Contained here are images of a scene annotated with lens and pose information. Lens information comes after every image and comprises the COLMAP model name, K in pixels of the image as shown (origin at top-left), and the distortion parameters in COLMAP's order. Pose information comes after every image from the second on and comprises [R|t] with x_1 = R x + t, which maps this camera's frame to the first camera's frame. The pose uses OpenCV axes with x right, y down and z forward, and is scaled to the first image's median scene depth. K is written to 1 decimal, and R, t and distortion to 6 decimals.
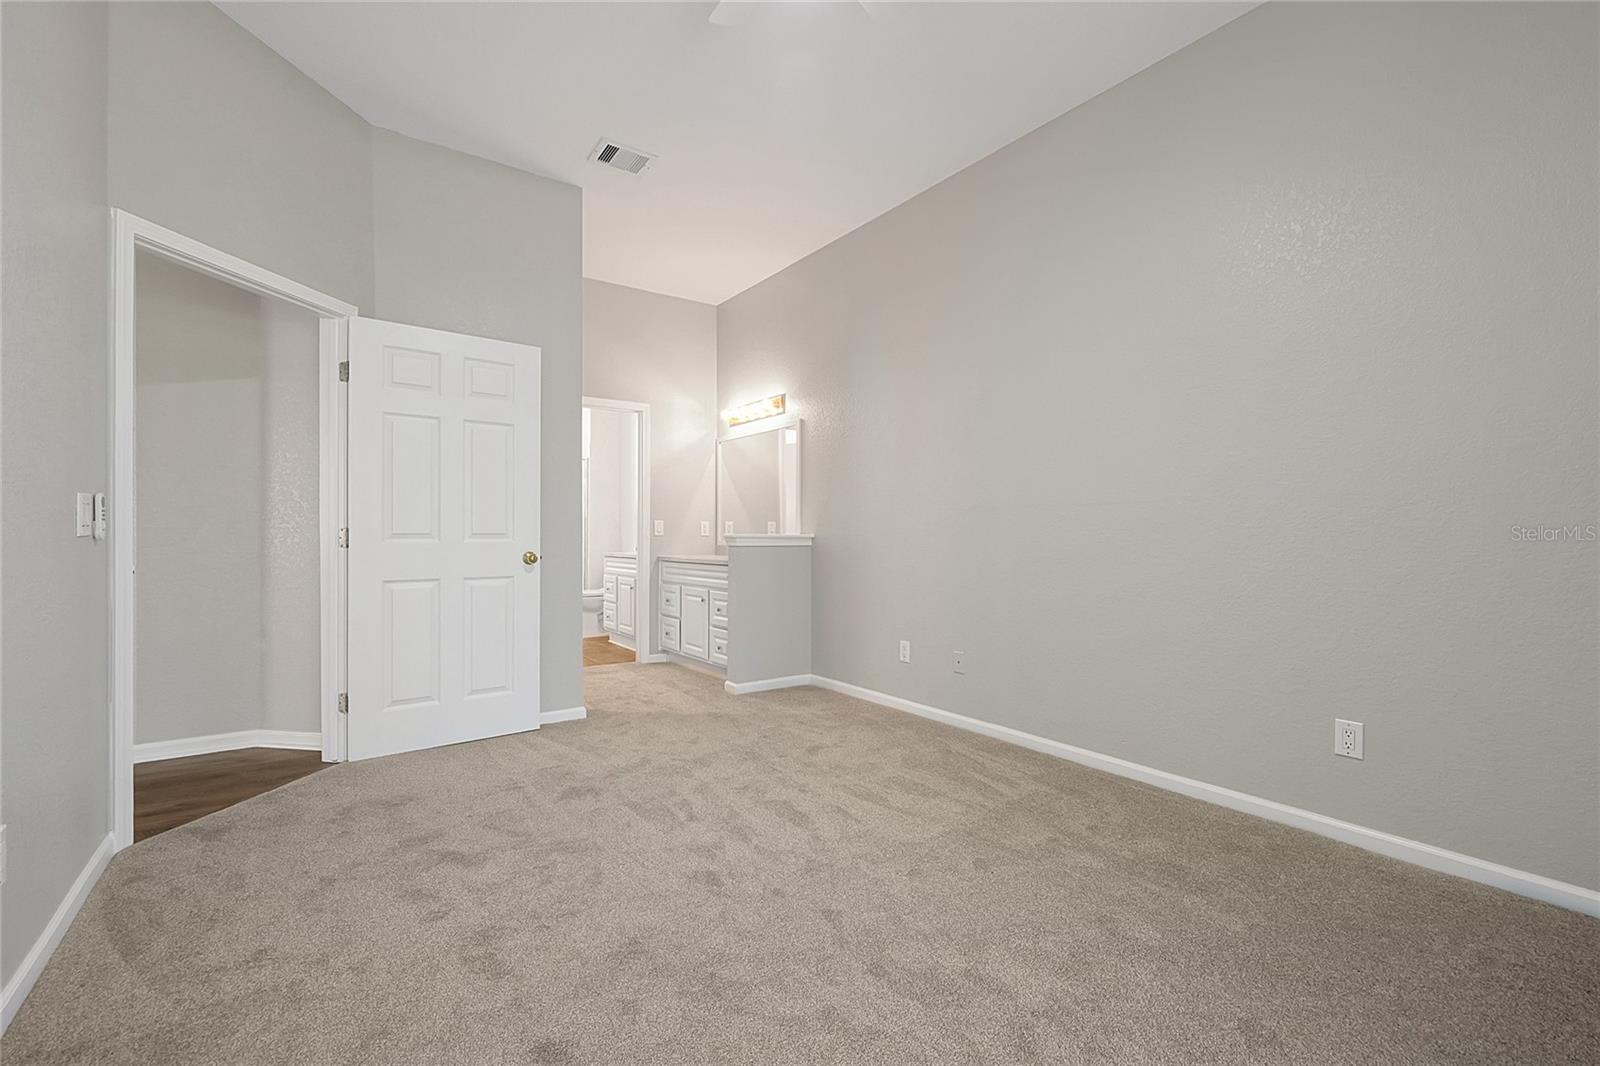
lens RADIAL K [[689.6, 0, 800.0], [0, 689.6, 533.0], [0, 0, 1]] dist [-0.002074, -0.000058]
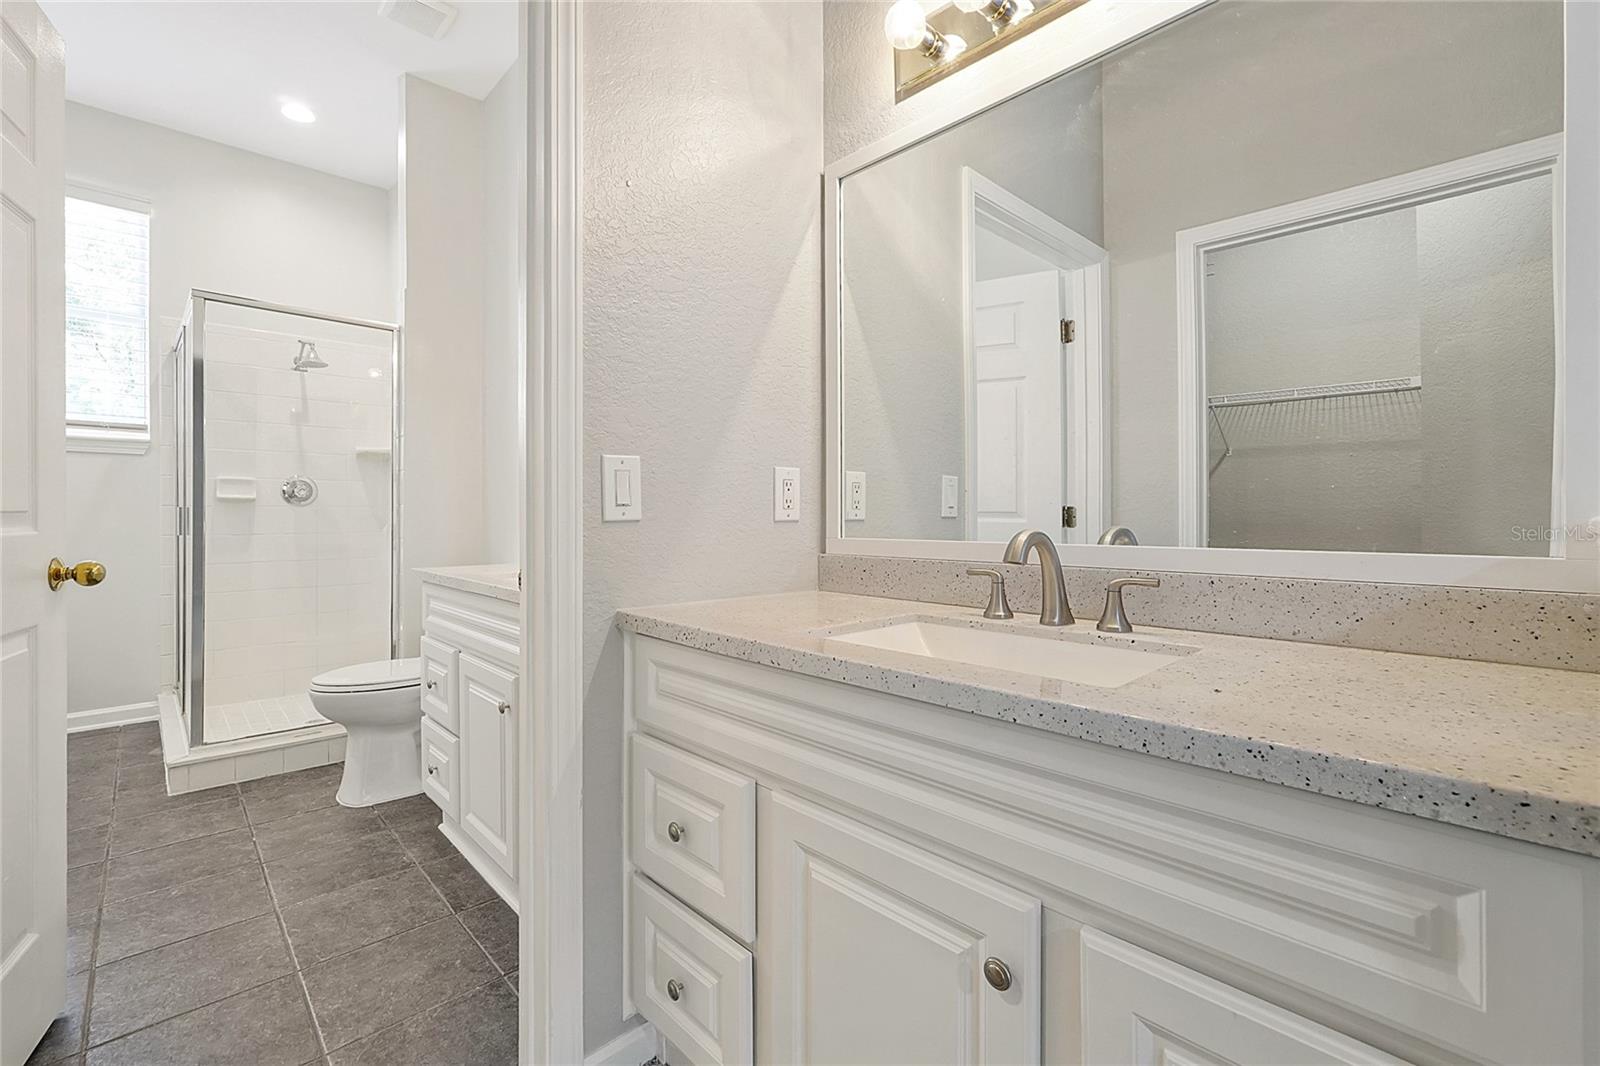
lens RADIAL K [[690.1, 0, 796.8], [0, 690.1, 508.7], [0, 0, 1]] dist [-0.000365, 0.000420]
pose [[0.989777, -0.002472, 0.142602, -0.294187], [0.002884, 0.999992, -0.002683, 0.000656], [-0.142595, 0.003067, 0.989776, 1.249617]]
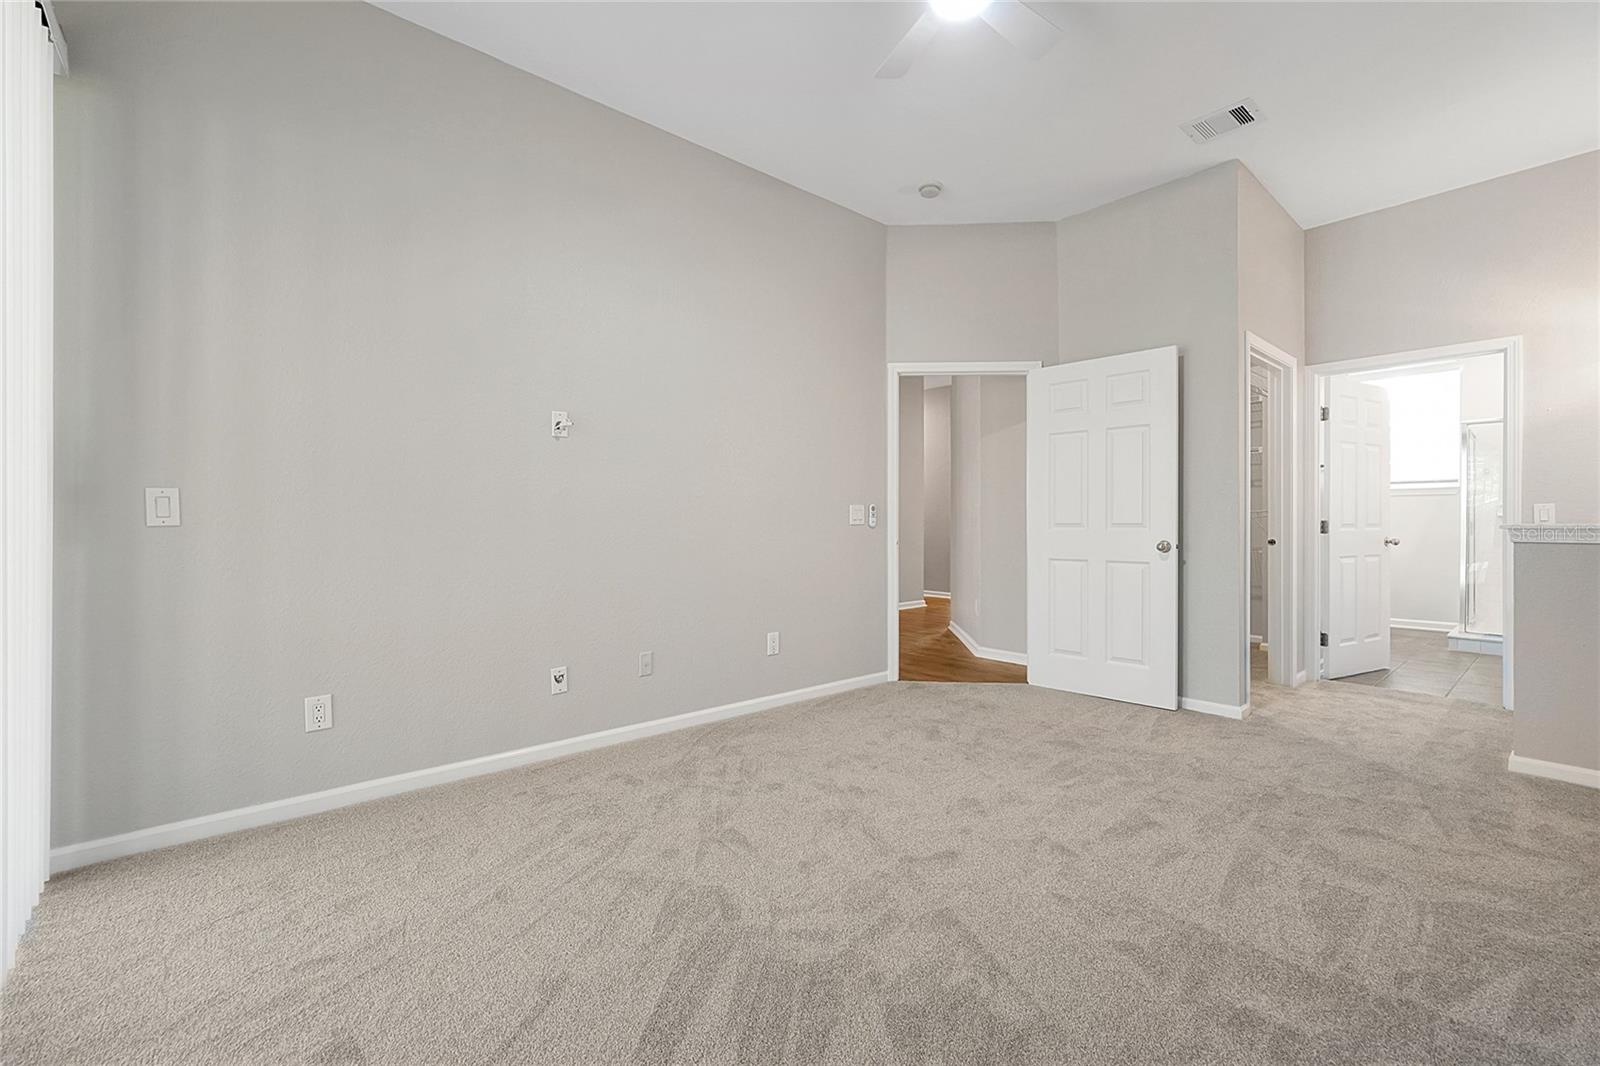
lens RADIAL K [[680.5, 0, 802.2], [0, 680.5, 525.0], [0, 0, 1]] dist [-0.001169, 0.001049]
pose [[0.101125, 0.001217, -0.994873, 0.626364], [-0.000628, 0.999999, 0.001159, 0.002671], [0.994874, 0.000507, 0.101125, 0.353343]]
